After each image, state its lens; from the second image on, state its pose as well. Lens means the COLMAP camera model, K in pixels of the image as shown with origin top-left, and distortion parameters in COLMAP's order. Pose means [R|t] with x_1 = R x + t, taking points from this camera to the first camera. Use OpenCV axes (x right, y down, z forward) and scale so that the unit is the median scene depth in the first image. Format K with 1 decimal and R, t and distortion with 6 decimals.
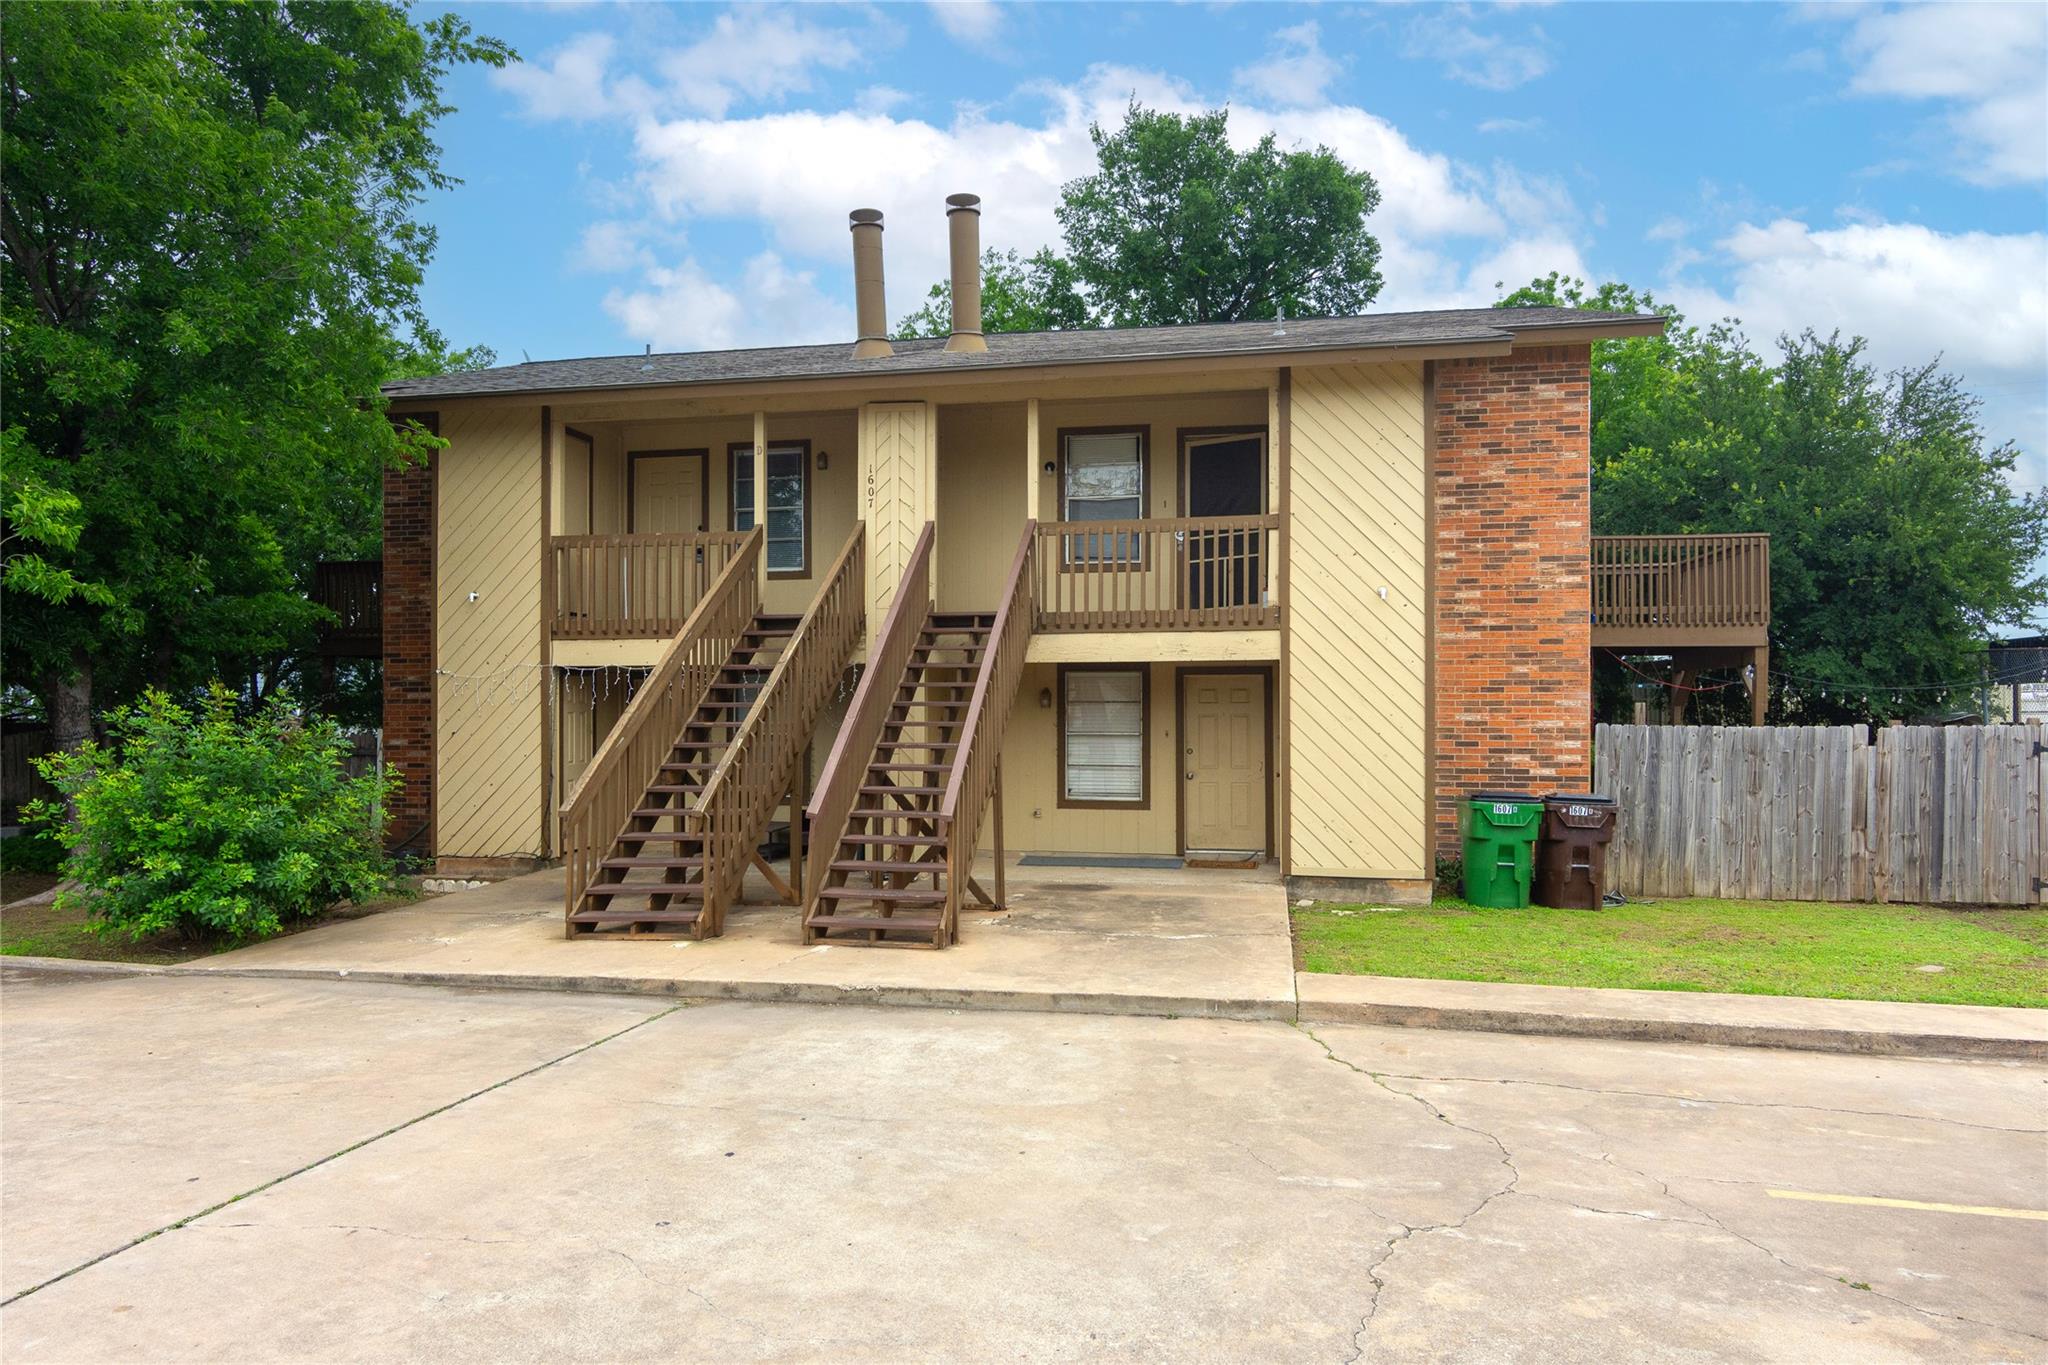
lens RADIAL K [[1293.5, 0, 1024.0], [0, 1293.5, 682.5], [0, 0, 1]] dist [-0.000784, 0.000216]
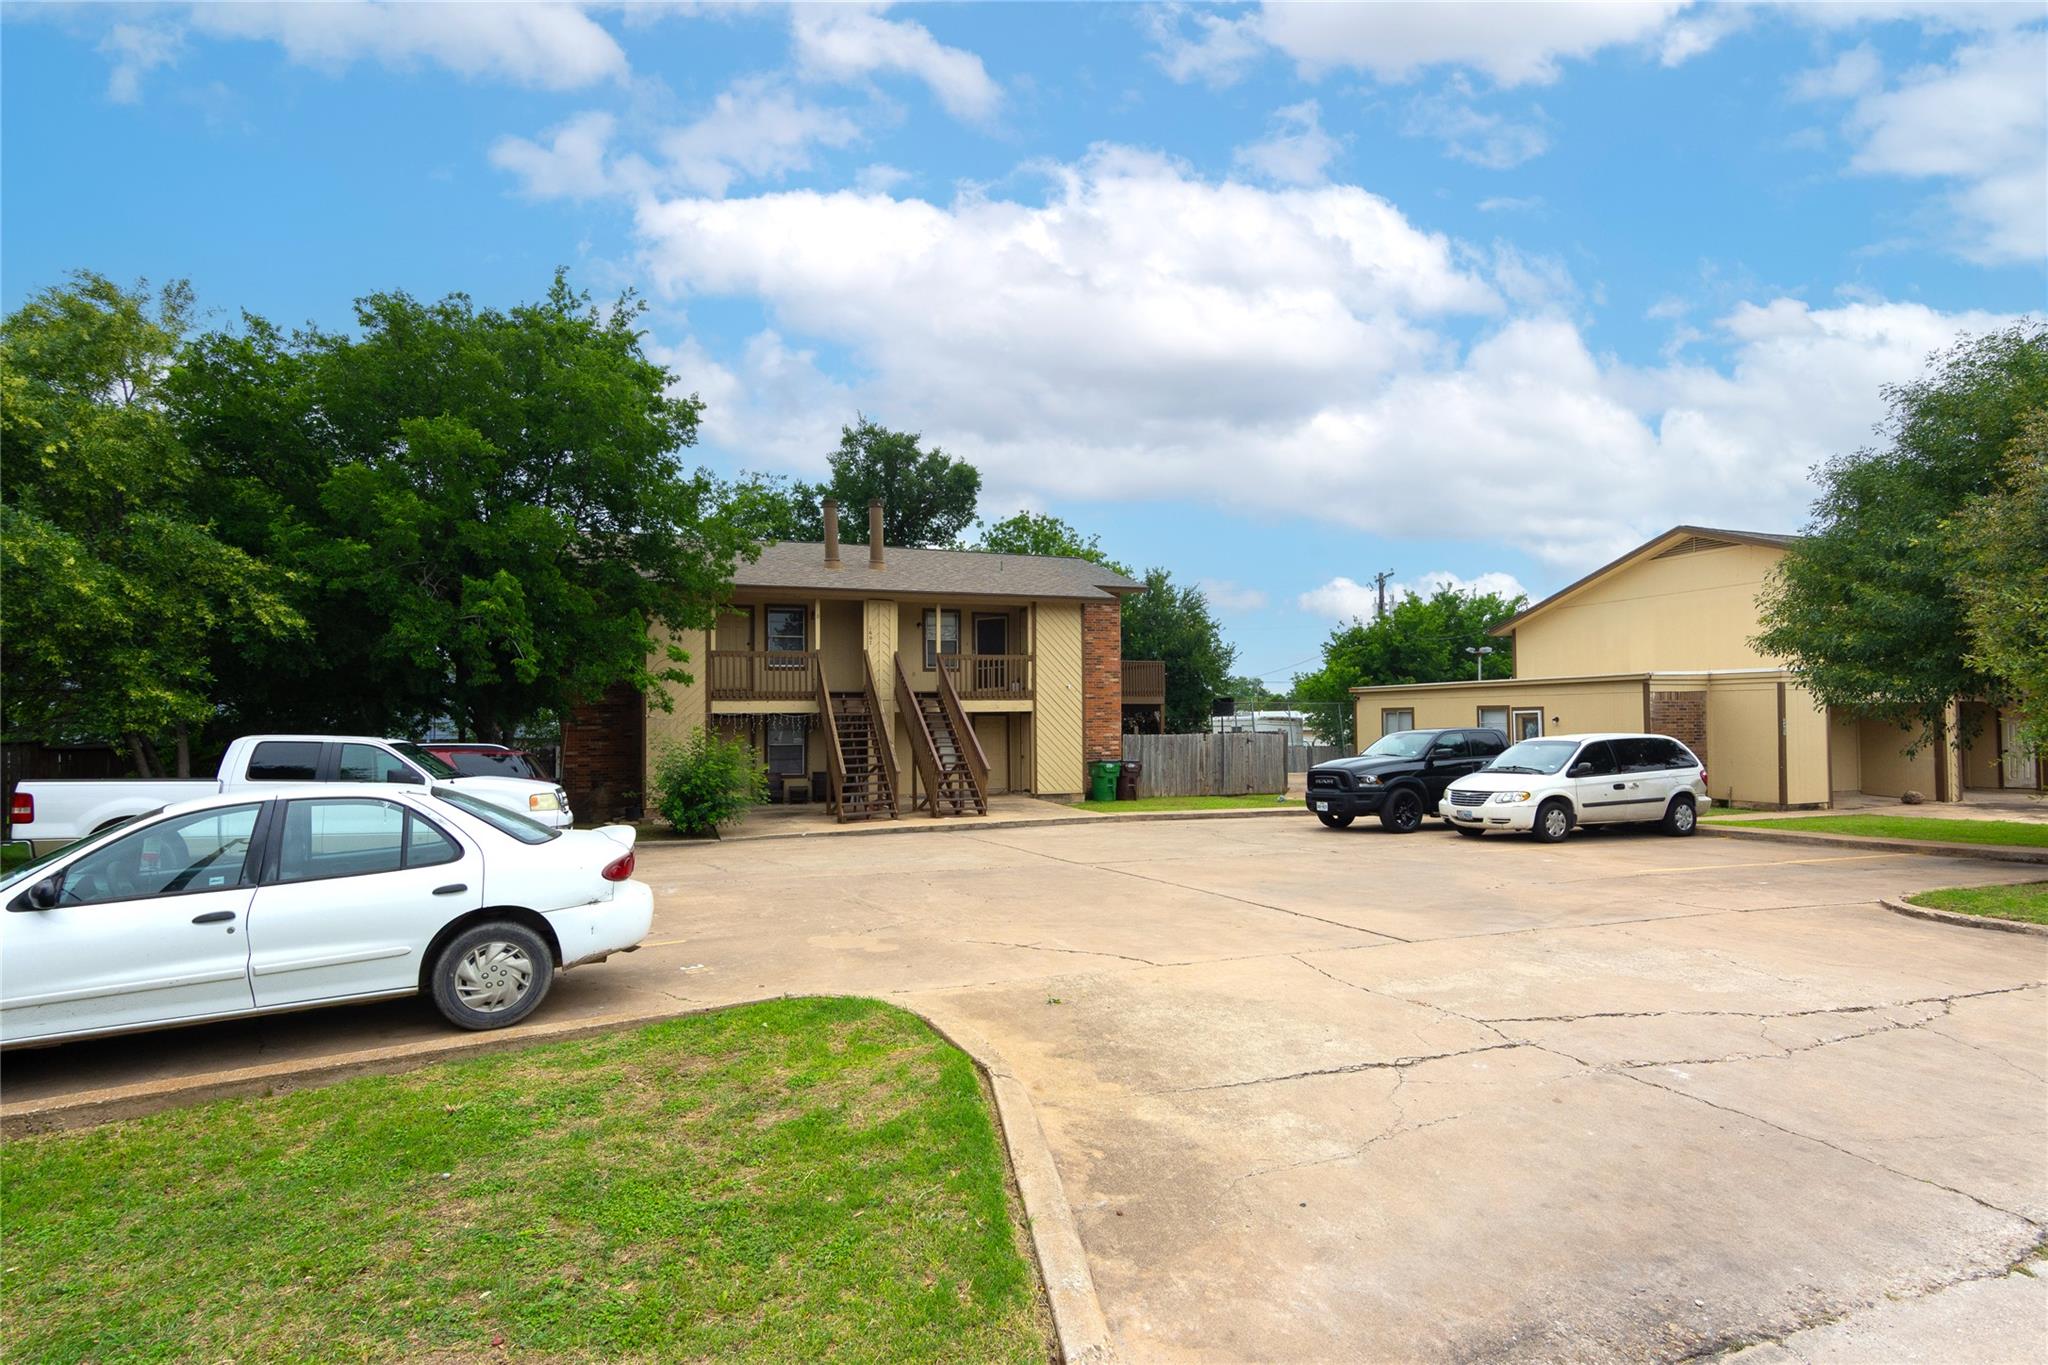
lens RADIAL K [[996.2, 0, 1018.1], [0, 996.2, 693.1], [0, 0, 1]] dist [0.002854, 0.001233]
pose [[0.861328, 0.008215, 0.507983, -0.786068], [-0.002000, 0.999916, -0.012779, -0.026381], [-0.508045, 0.009991, 0.861272, -0.659042]]
